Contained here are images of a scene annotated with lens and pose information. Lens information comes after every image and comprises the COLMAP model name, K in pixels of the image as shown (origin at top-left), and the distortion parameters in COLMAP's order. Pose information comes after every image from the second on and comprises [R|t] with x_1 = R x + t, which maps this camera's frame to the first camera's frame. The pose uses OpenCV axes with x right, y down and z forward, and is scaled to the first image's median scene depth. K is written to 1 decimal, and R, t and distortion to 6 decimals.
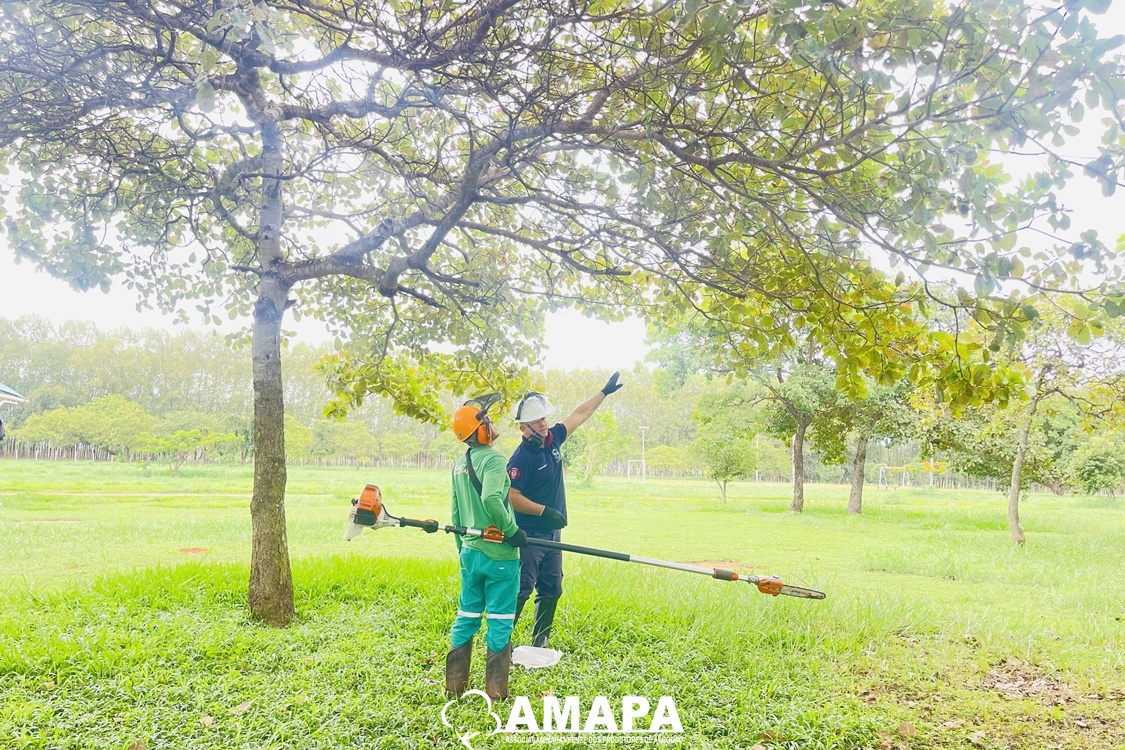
lens RADIAL K [[820.3, 0, 562.8], [0, 820.3, 378.1], [0, 0, 1]] dist [-0.003732, -0.013120]
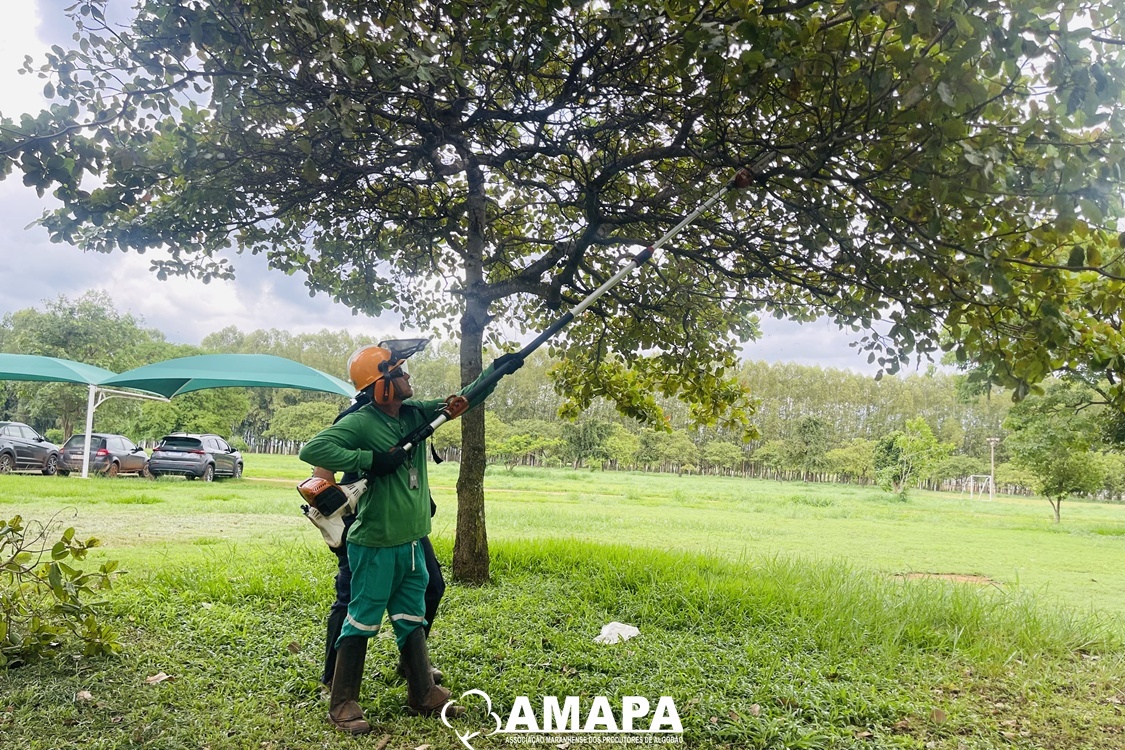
lens RADIAL K [[820.3, 0, 564.2], [0, 820.3, 374.5], [0, 0, 1]] dist [-0.003732, -0.013120]
pose [[0.918989, -0.017871, -0.393879, 0.185506], [0.011221, 0.999753, -0.019179, 0.011726], [0.394125, 0.013205, 0.918962, -0.040292]]
